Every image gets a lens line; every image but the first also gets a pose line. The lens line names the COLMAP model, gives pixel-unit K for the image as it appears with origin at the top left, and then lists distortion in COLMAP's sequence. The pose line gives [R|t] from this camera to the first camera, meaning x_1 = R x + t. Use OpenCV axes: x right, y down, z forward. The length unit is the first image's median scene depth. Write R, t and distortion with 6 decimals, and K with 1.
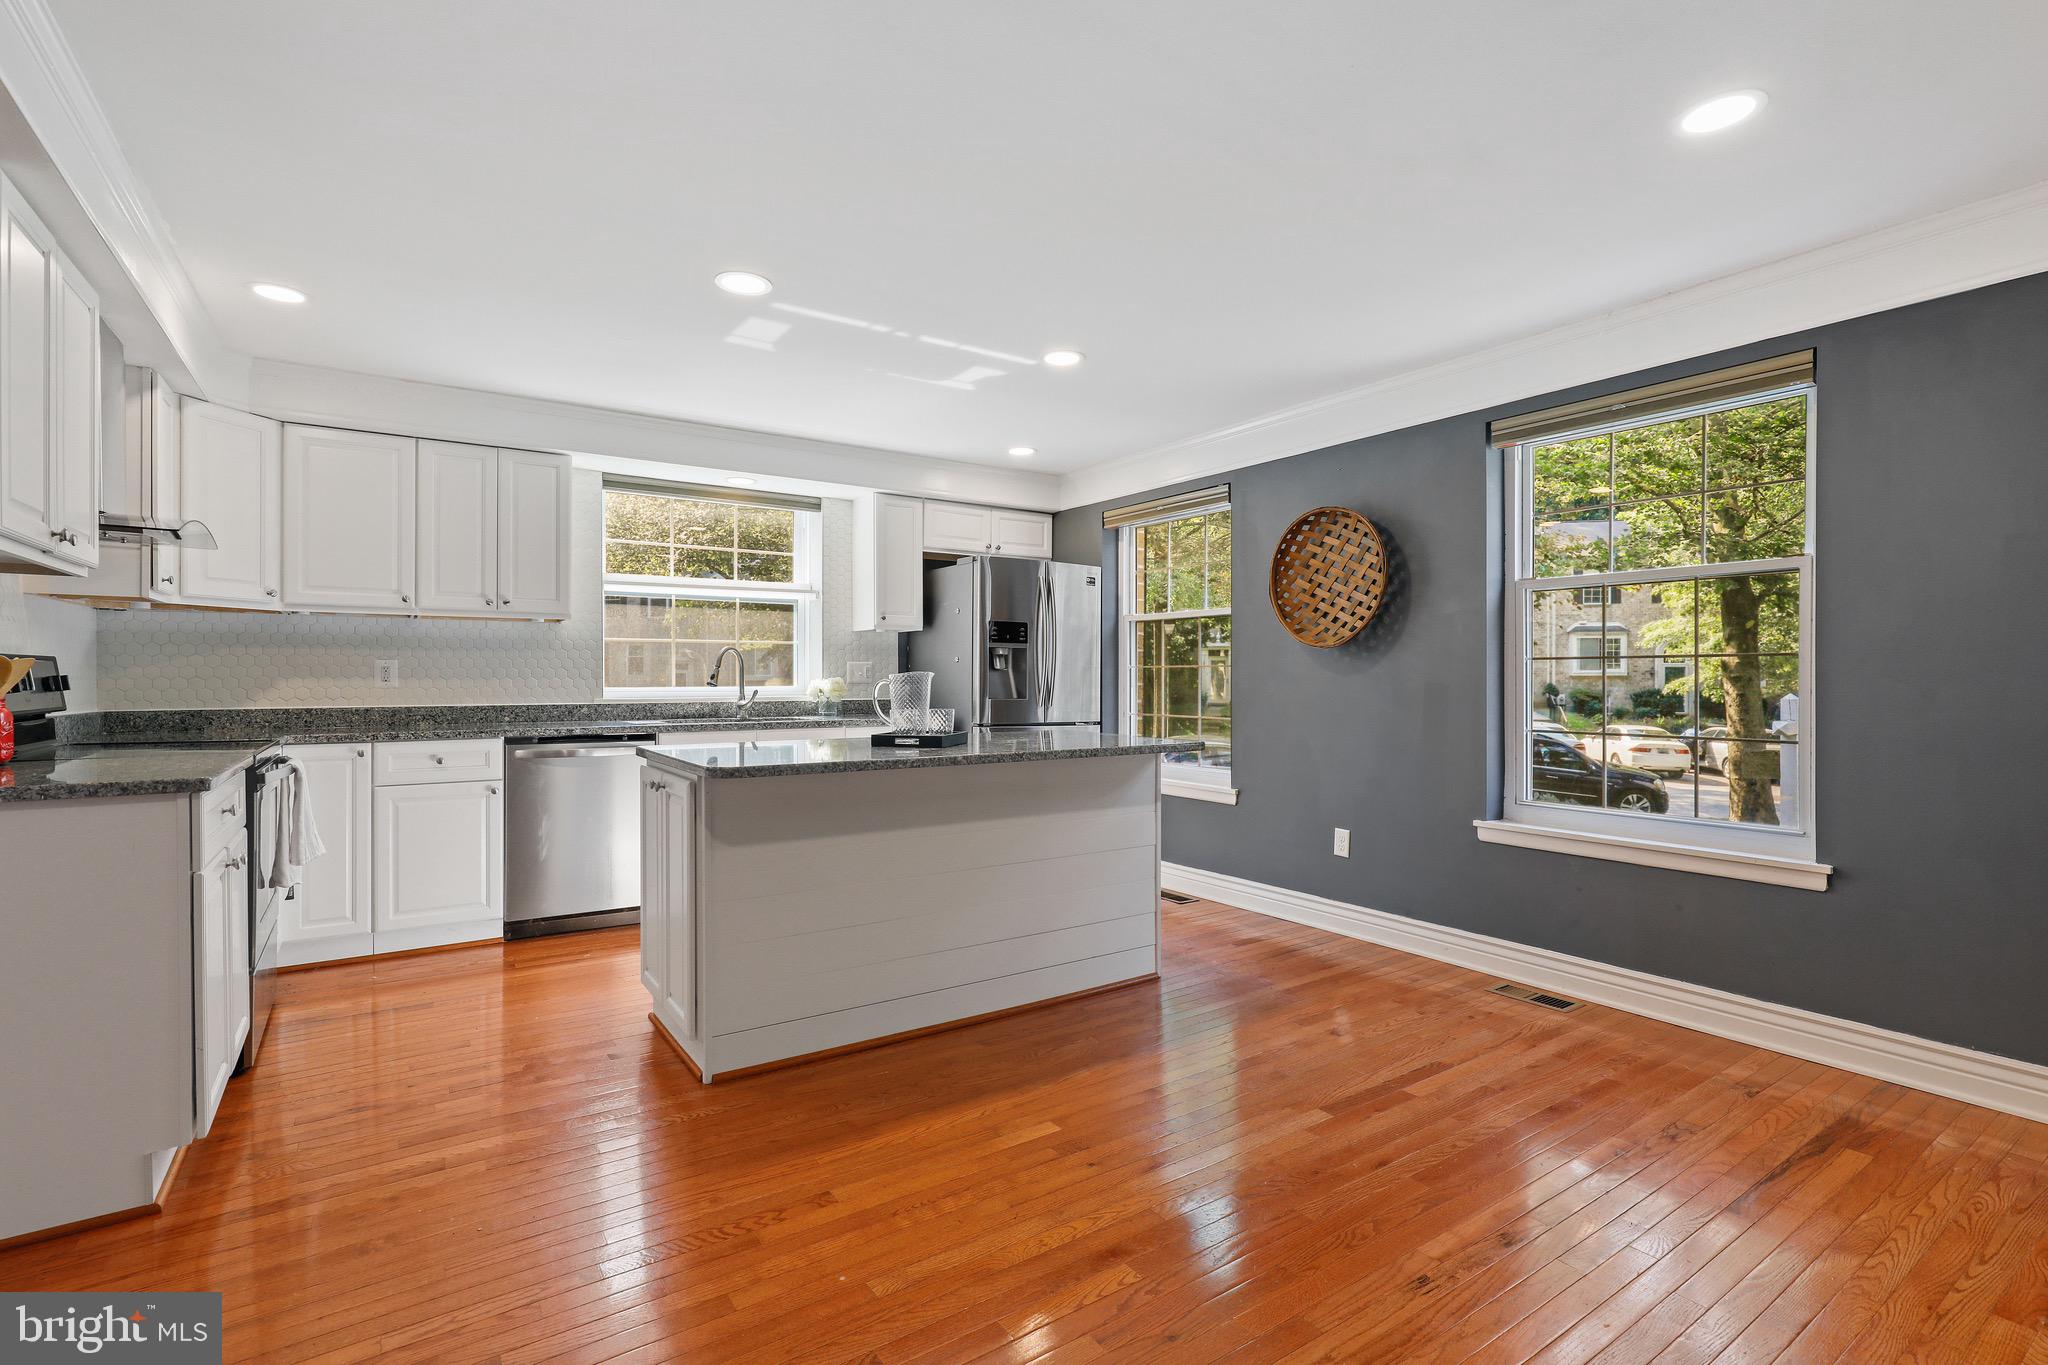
lens RADIAL K [[947.3, 0, 1021.4], [0, 947.3, 677.8], [0, 0, 1]] dist [-0.008953, 0.001377]
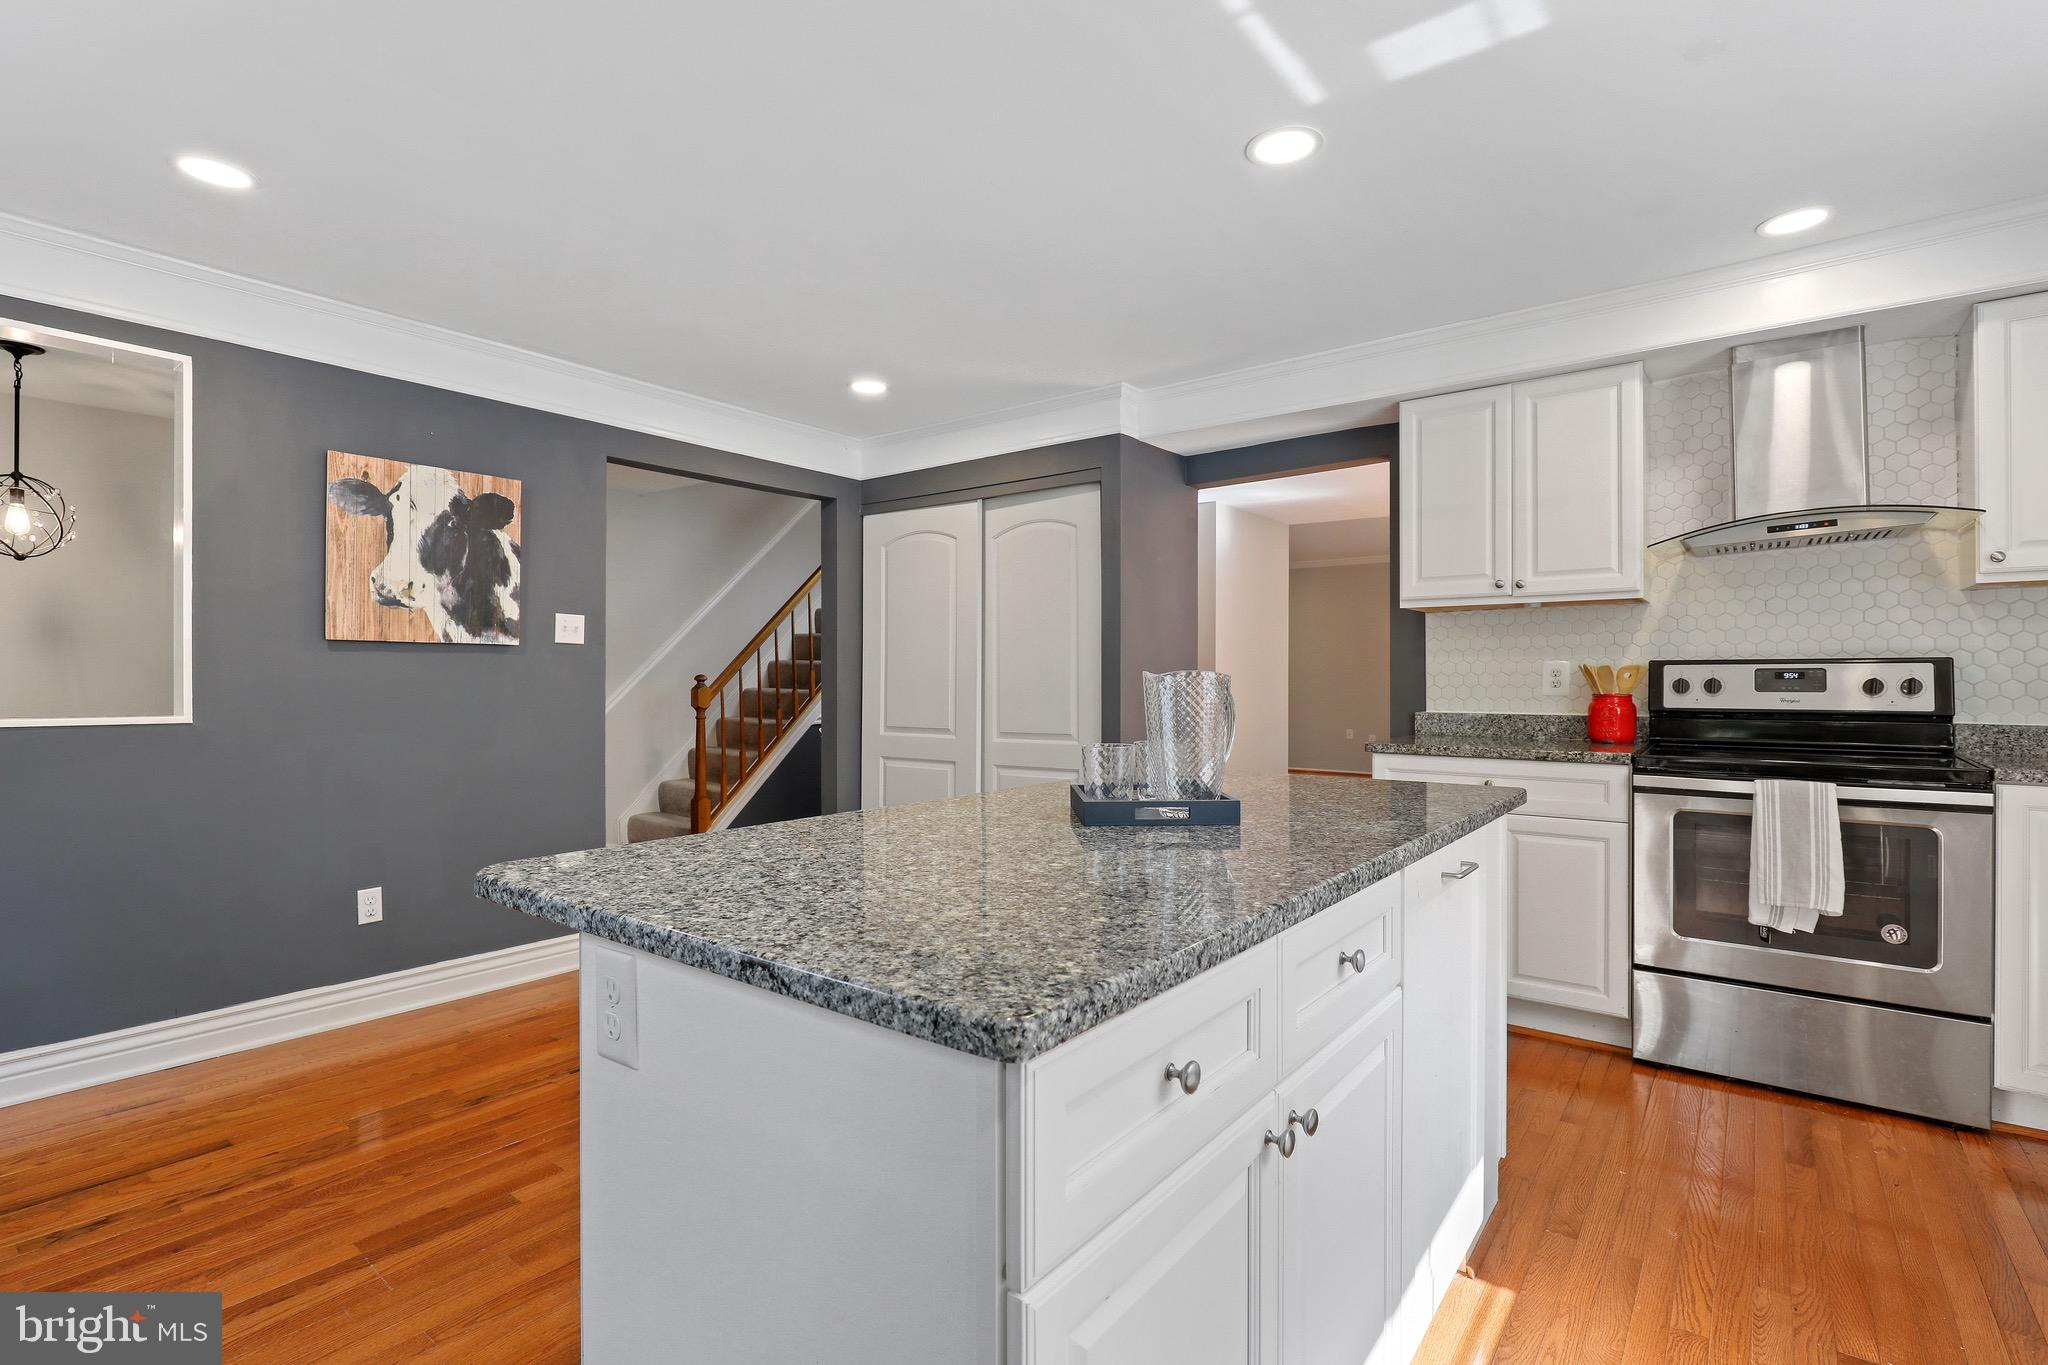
lens RADIAL K [[952.3, 0, 1023.1], [0, 952.3, 673.5], [0, 0, 1]] dist [-0.010938, 0.003905]
pose [[-0.952467, 0.002703, -0.304628, 0.089424], [0.000760, 0.999979, 0.006496, -0.006074], [0.304639, 0.005956, -0.952449, 1.167120]]
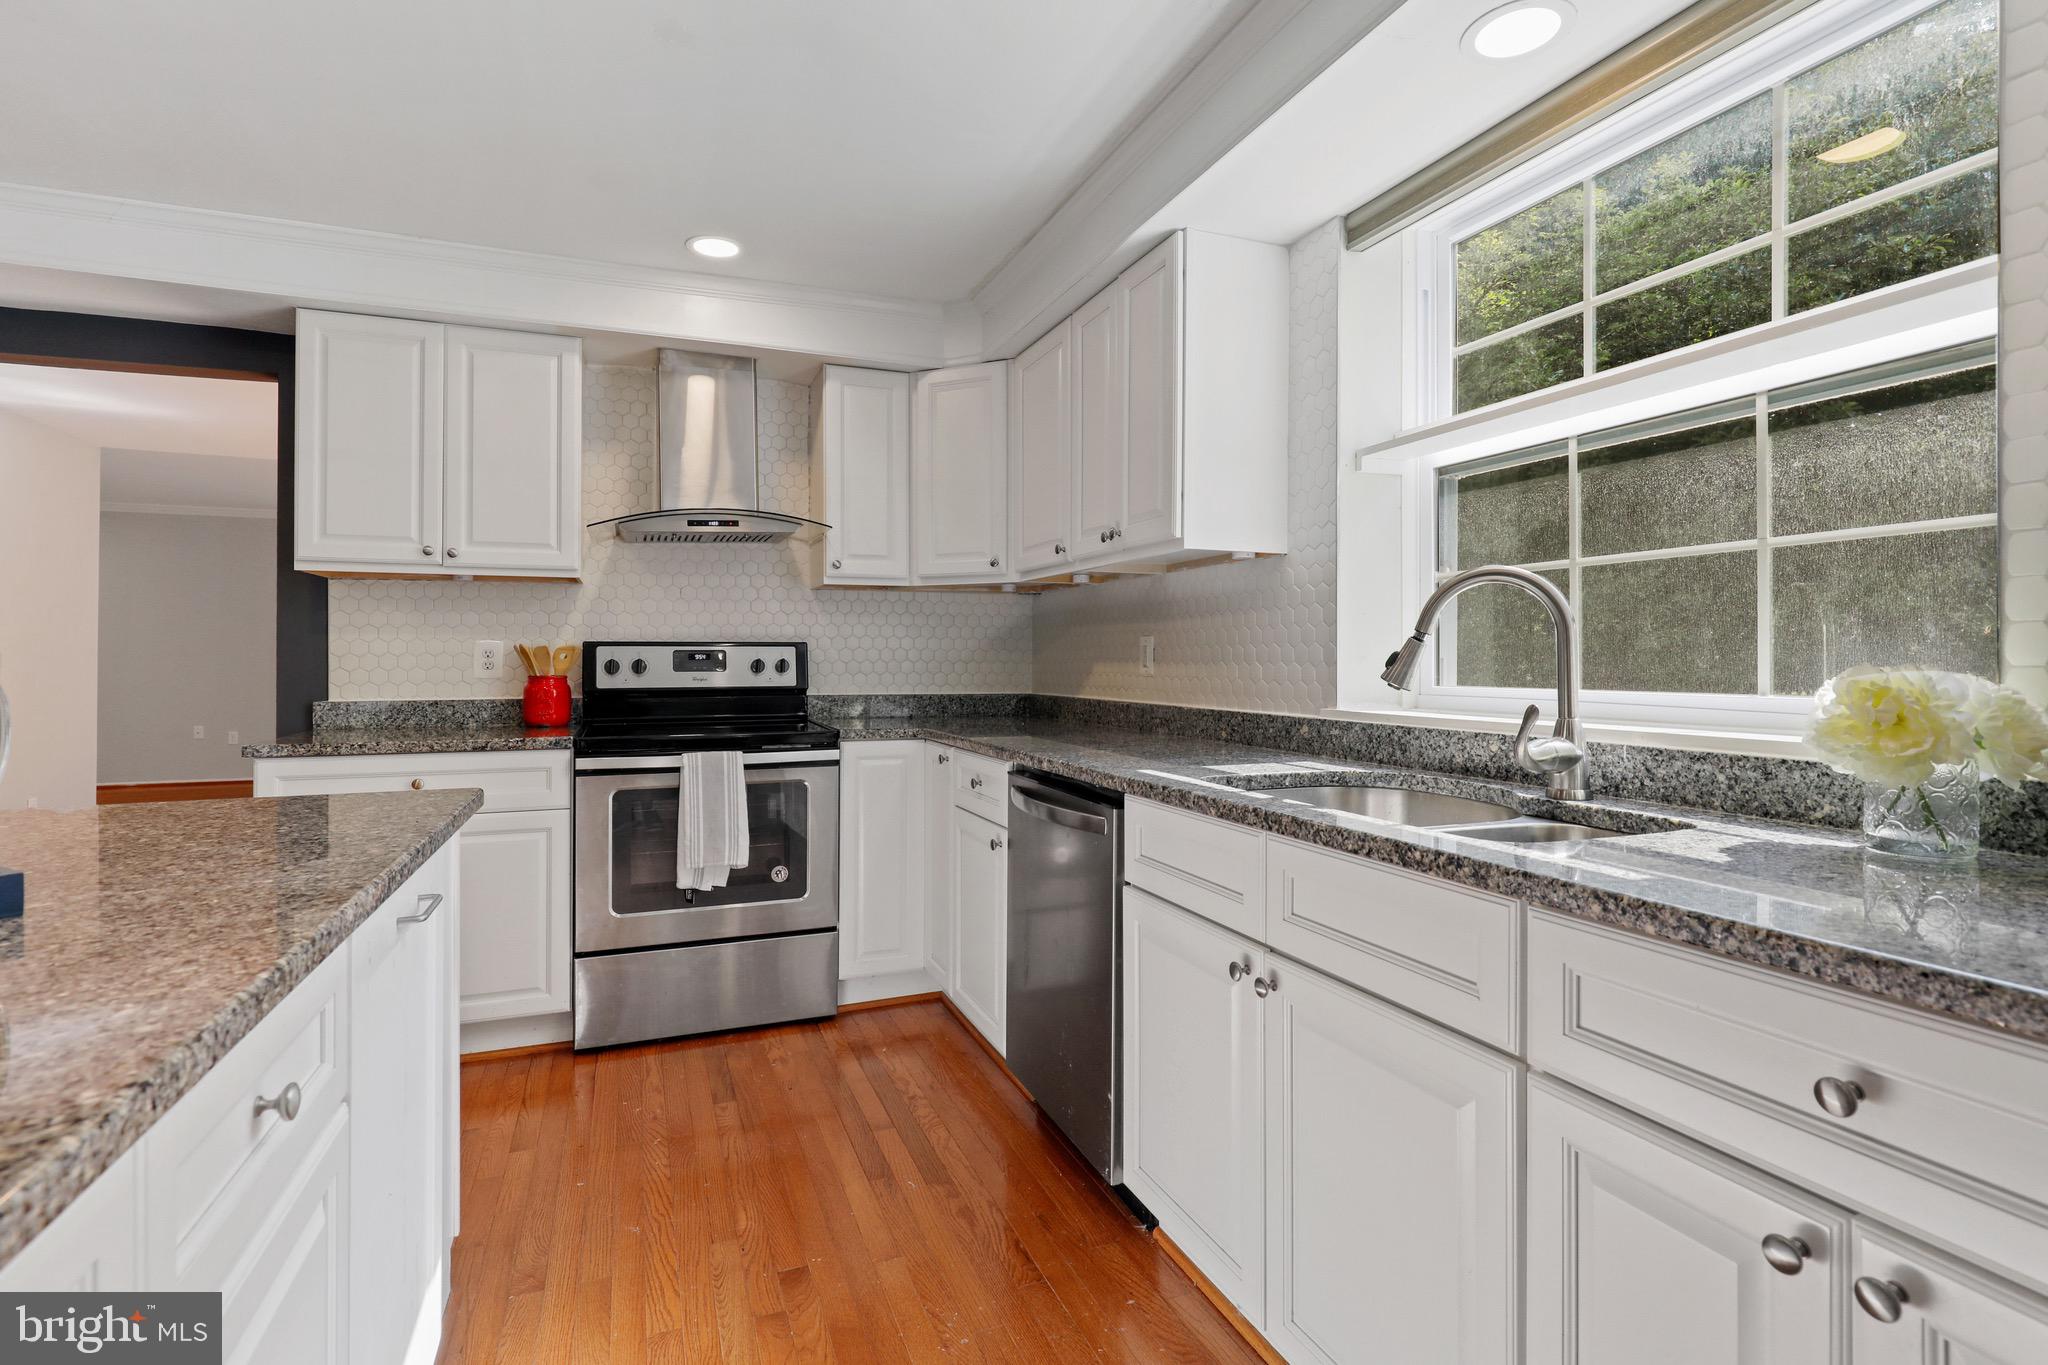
lens RADIAL K [[969.1, 0, 1017.4], [0, 969.1, 651.6], [0, 0, 1]] dist [-0.015448, 0.000120]
pose [[-0.216602, -0.004761, -0.976248, 0.056680], [-0.007719, 0.999965, -0.003164, -0.003362], [0.976229, 0.006850, -0.216631, 1.100843]]
